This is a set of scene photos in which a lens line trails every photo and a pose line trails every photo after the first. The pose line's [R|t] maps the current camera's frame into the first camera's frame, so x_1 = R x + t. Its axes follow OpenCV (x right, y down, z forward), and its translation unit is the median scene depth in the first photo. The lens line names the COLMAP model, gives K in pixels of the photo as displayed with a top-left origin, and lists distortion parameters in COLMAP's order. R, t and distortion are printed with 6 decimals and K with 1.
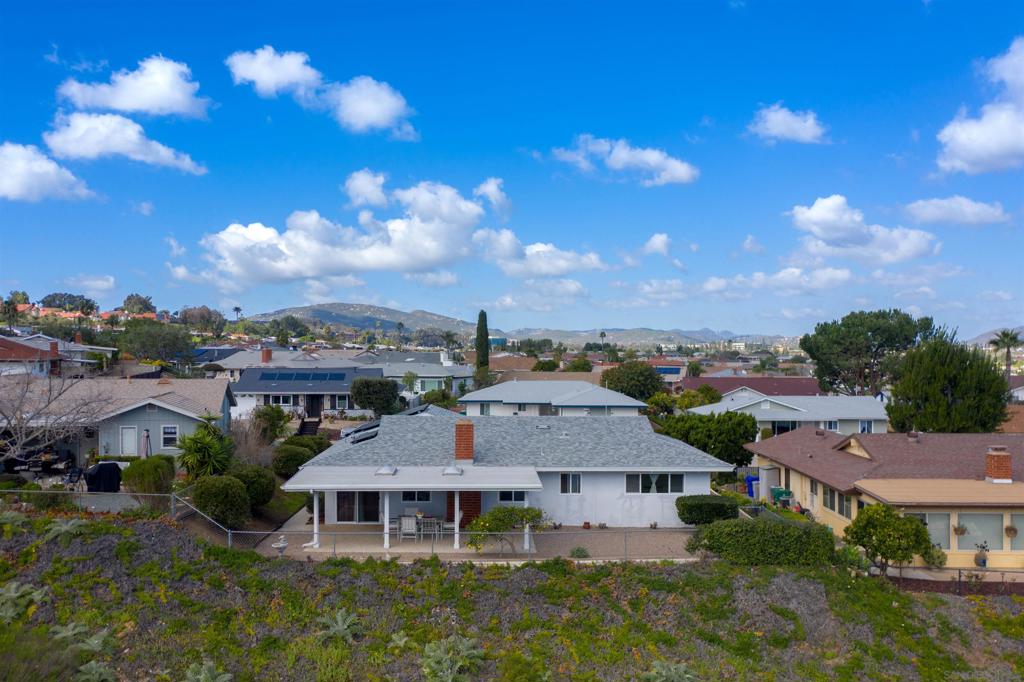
lens RADIAL K [[955.5, 0, 484.0], [0, 955.5, 373.0], [0, 0, 1]] dist [0.015797, 0.013944]
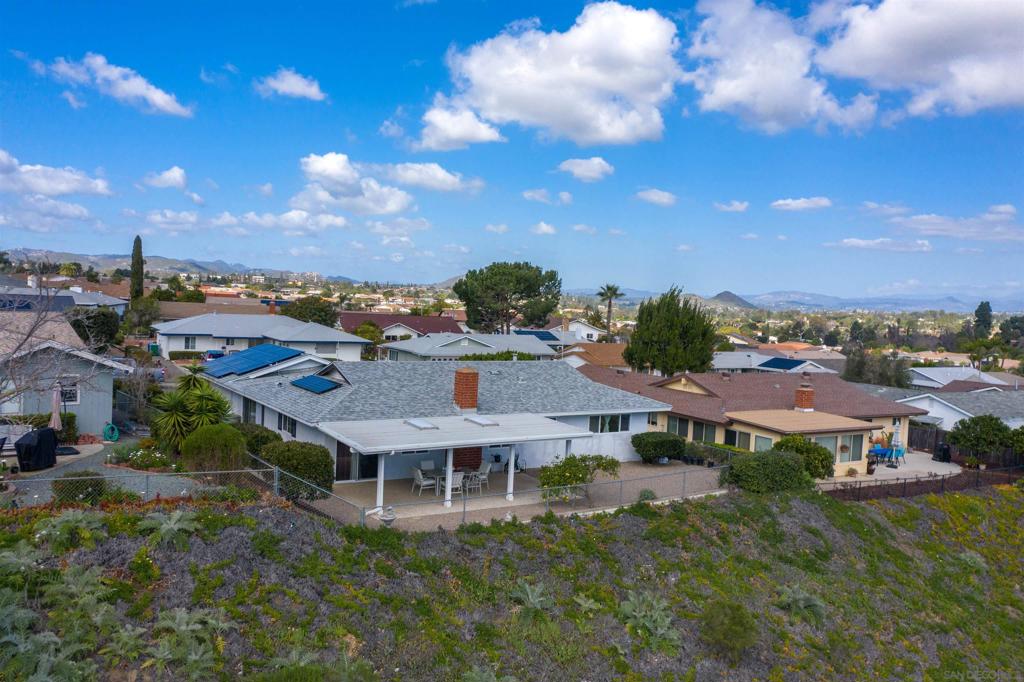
lens RADIAL K [[854.5, 0, 506.9], [0, 854.5, 341.5], [0, 0, 1]] dist [0.012763, 0.006567]
pose [[0.839913, 0.008290, 0.542658, -0.181705], [-0.032947, 0.998818, 0.035736, -0.004538], [-0.541721, -0.047894, 0.839193, 0.093579]]
